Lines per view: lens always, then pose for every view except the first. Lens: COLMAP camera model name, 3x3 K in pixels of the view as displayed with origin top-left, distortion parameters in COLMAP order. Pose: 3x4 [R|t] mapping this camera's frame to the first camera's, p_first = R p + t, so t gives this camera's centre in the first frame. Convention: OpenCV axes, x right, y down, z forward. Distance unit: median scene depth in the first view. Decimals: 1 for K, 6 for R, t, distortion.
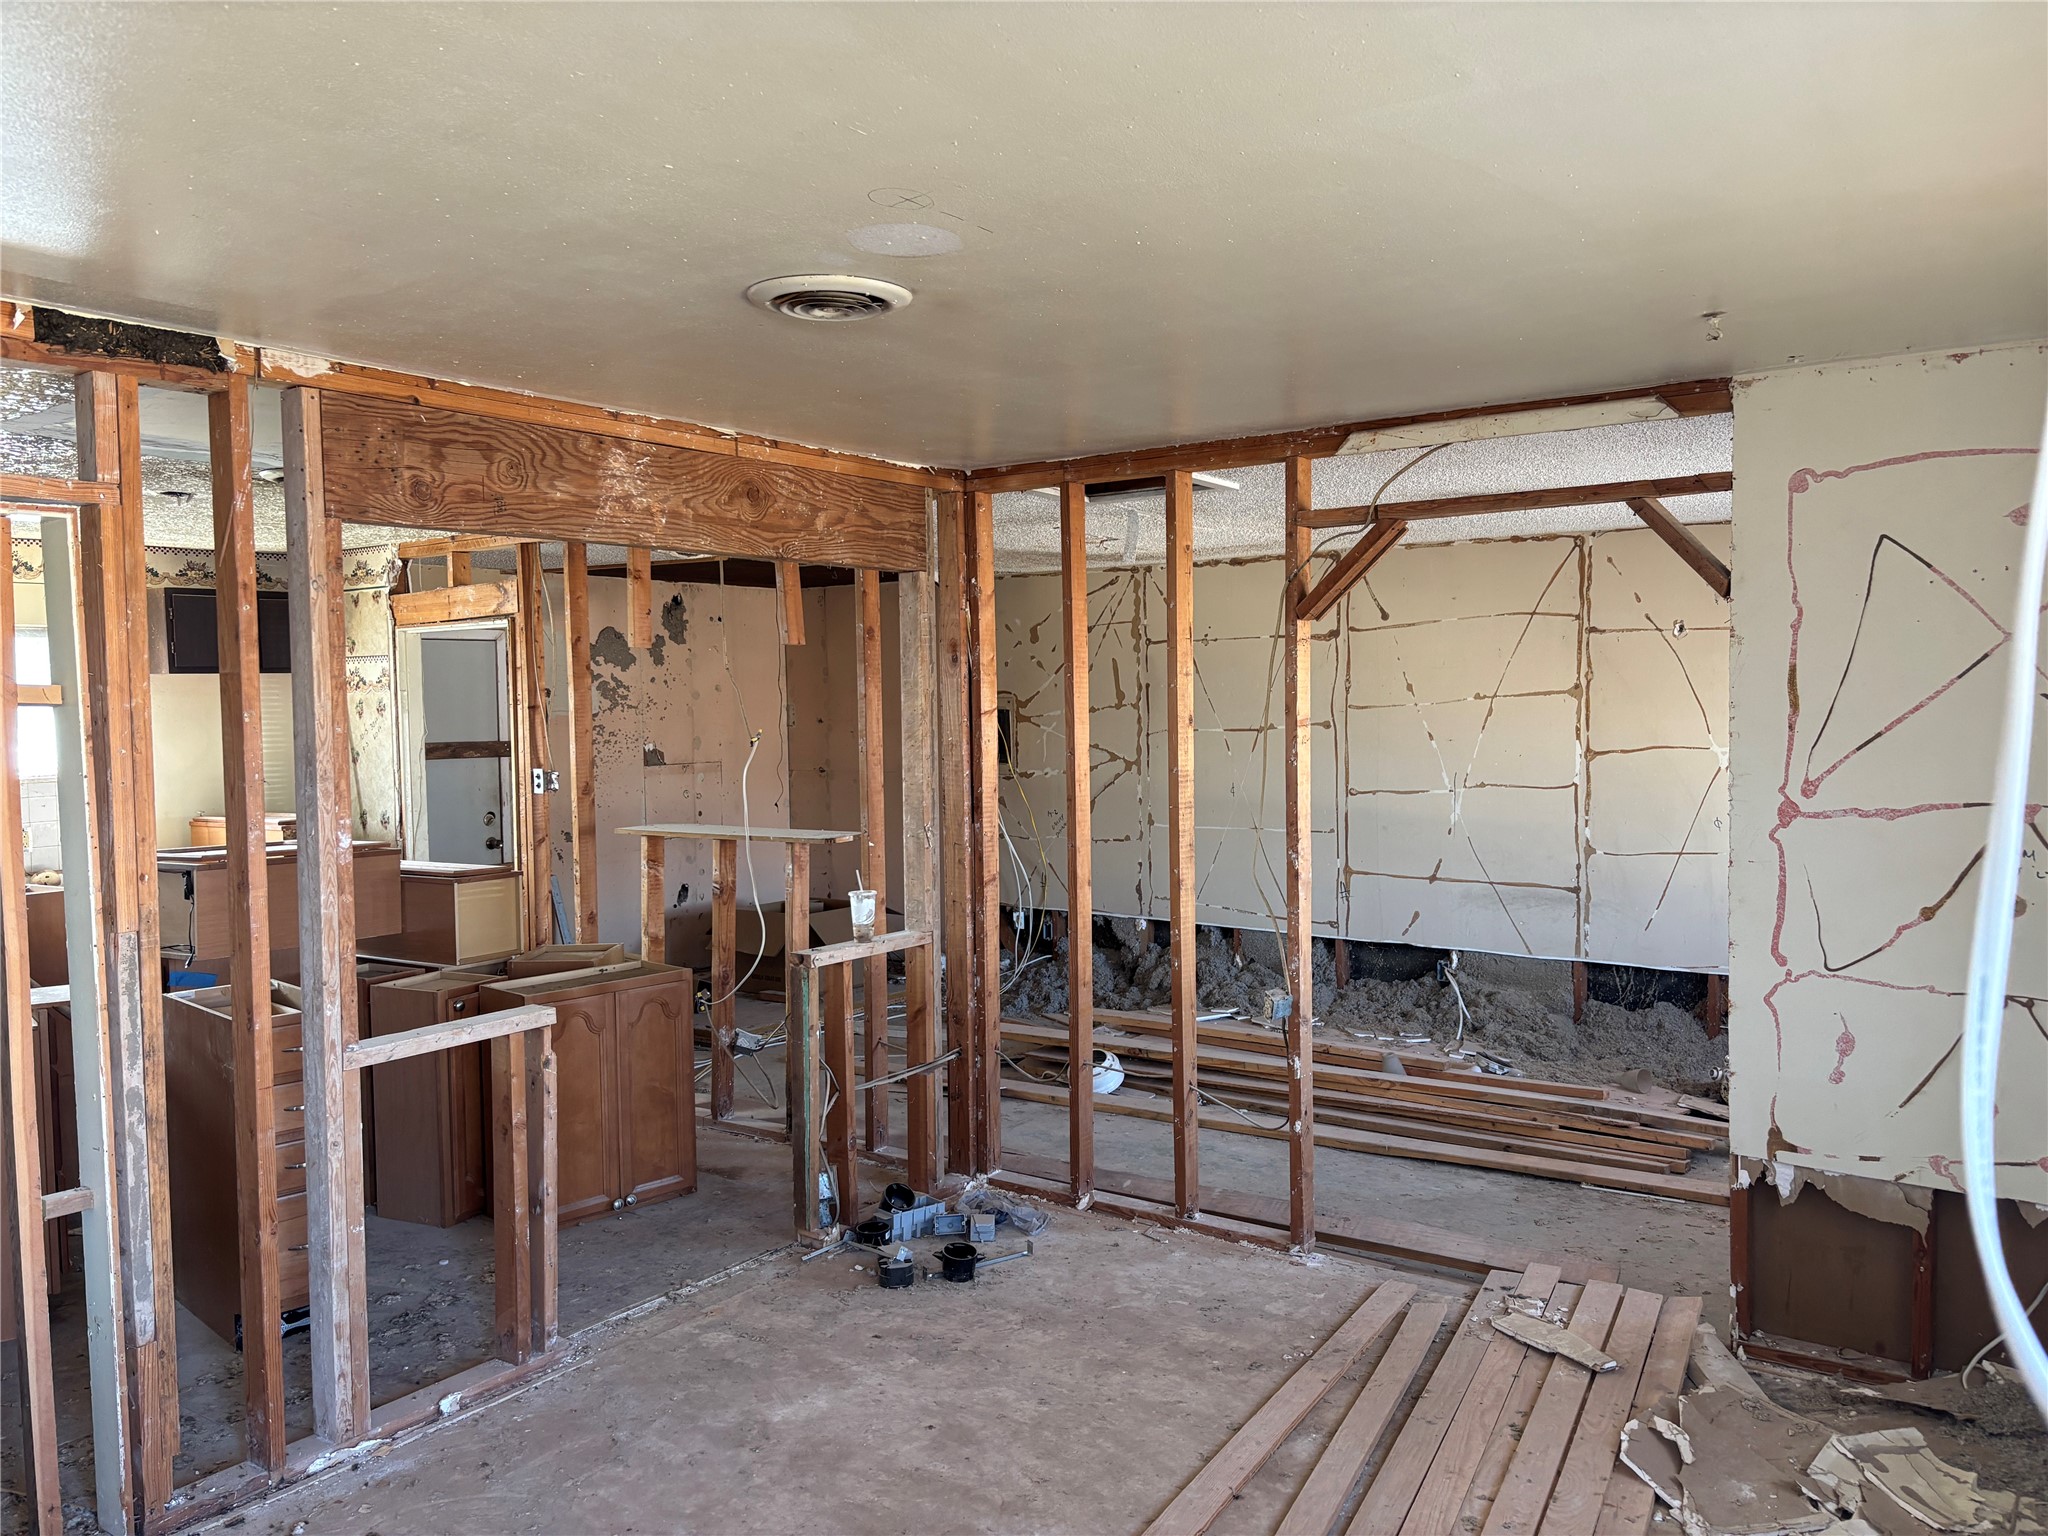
lens RADIAL K [[1513.7, 0, 1021.4], [0, 1513.7, 754.7], [0, 0, 1]] dist [-0.006918, -0.018199]
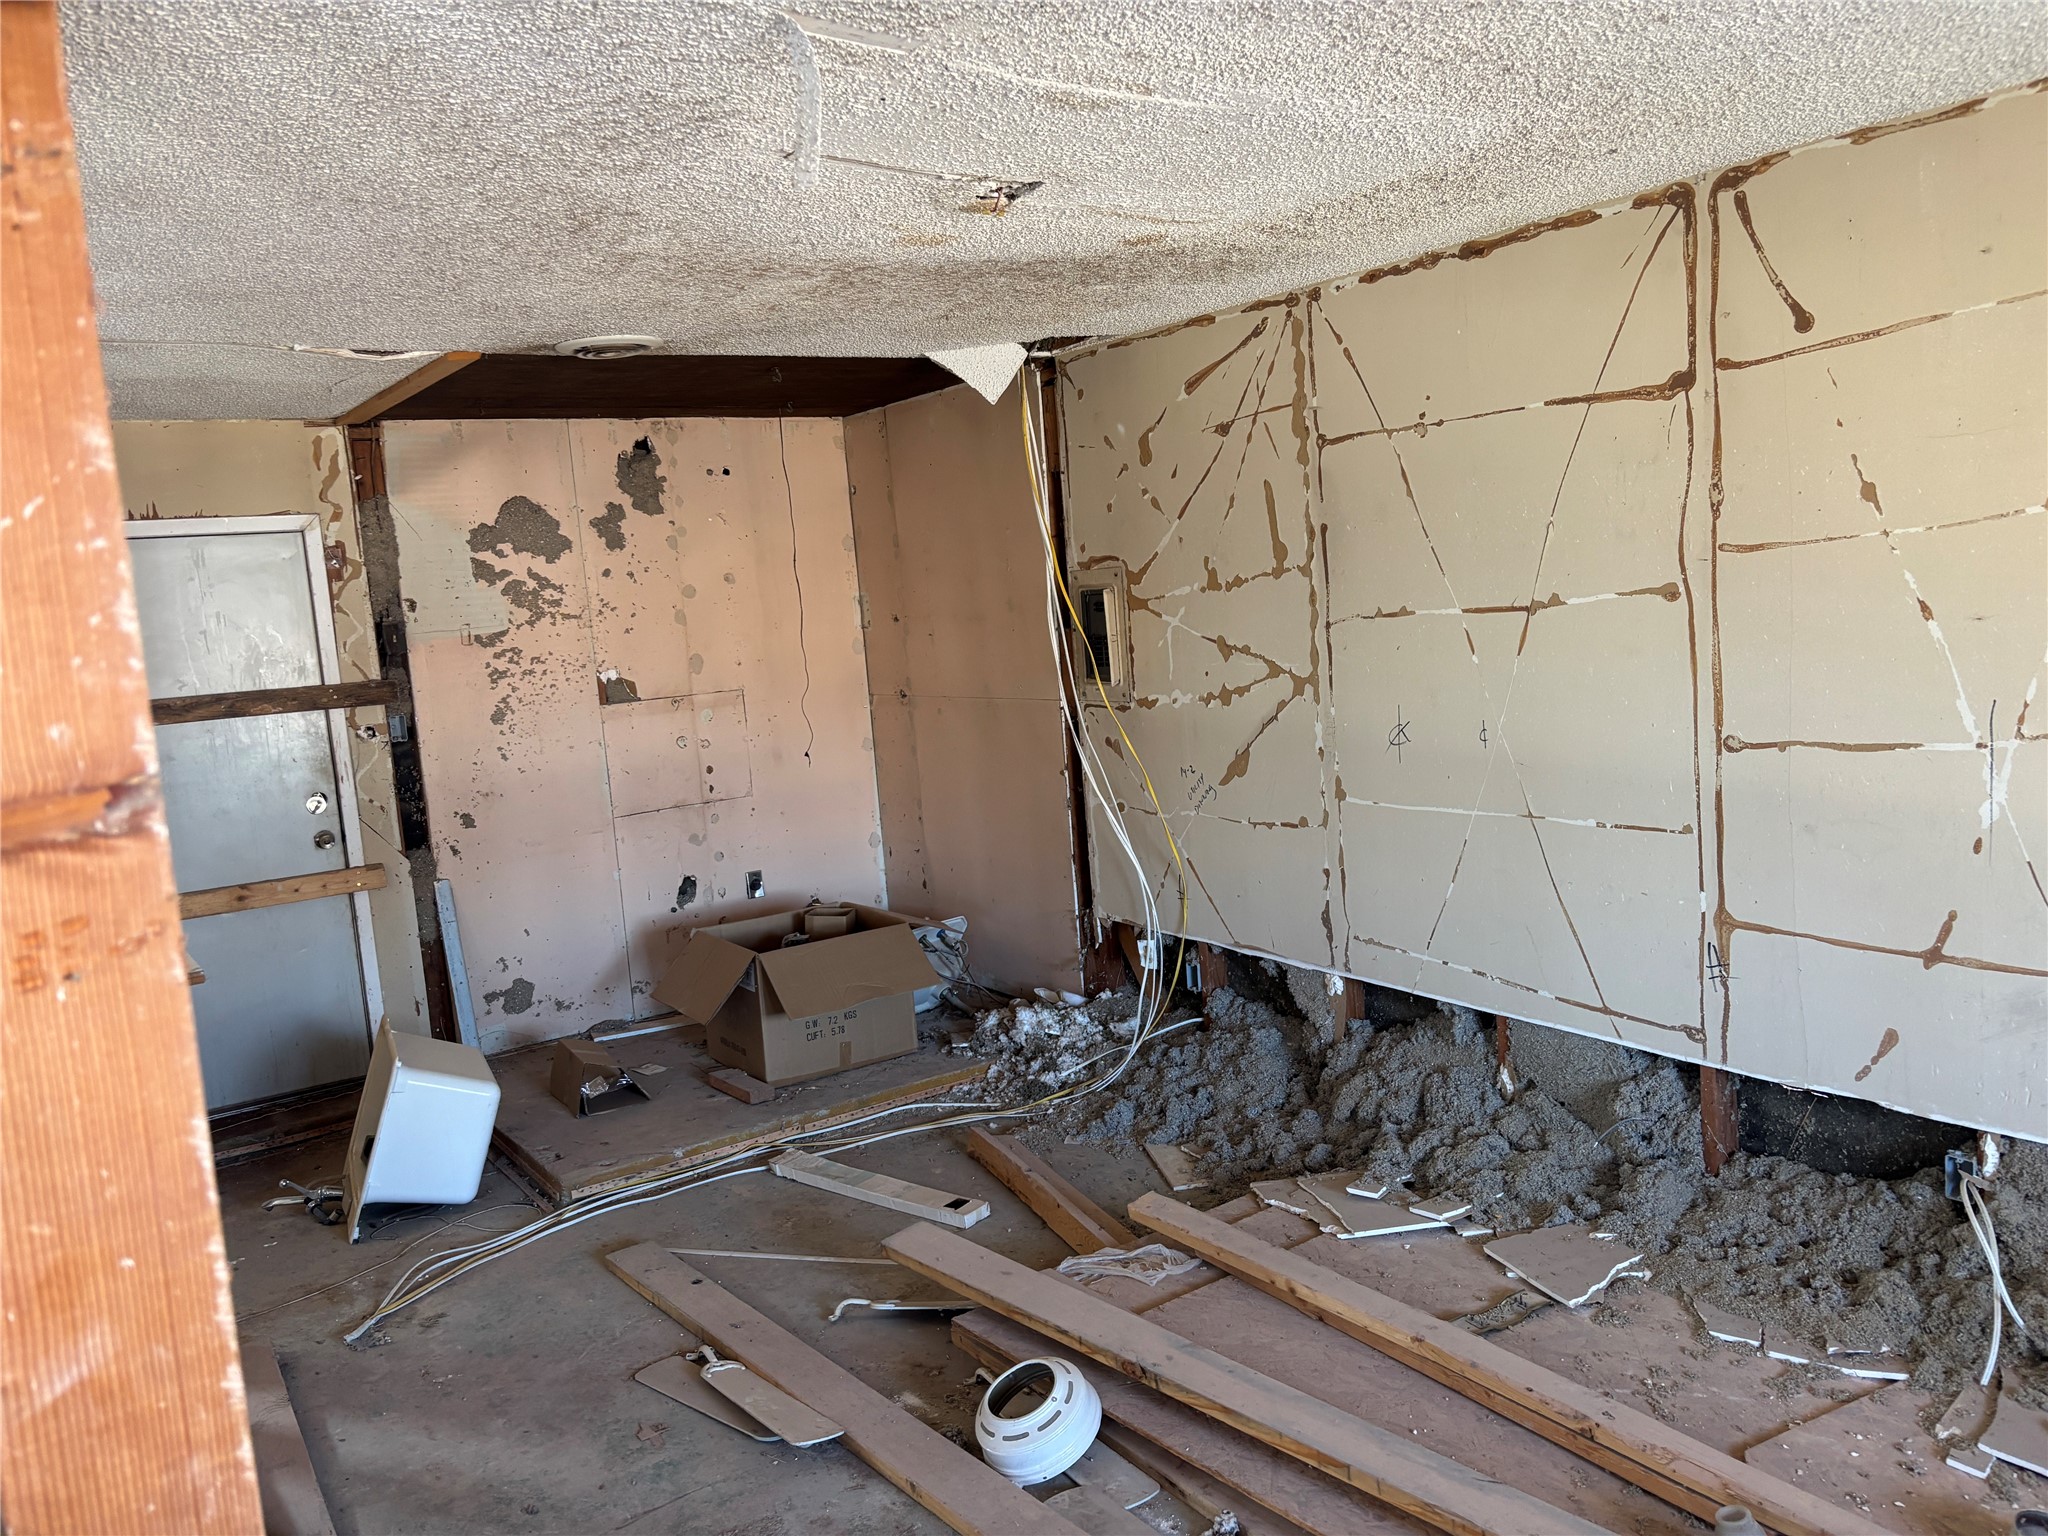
lens RADIAL K [[1513.7, 0, 1021.4], [0, 1513.7, 754.7], [0, 0, 1]] dist [-0.006918, -0.018199]
pose [[0.935600, -0.018969, -0.352552, 0.165607], [0.050971, 0.995352, 0.081710, -0.016611], [0.349363, -0.094417, 0.932218, 0.479963]]
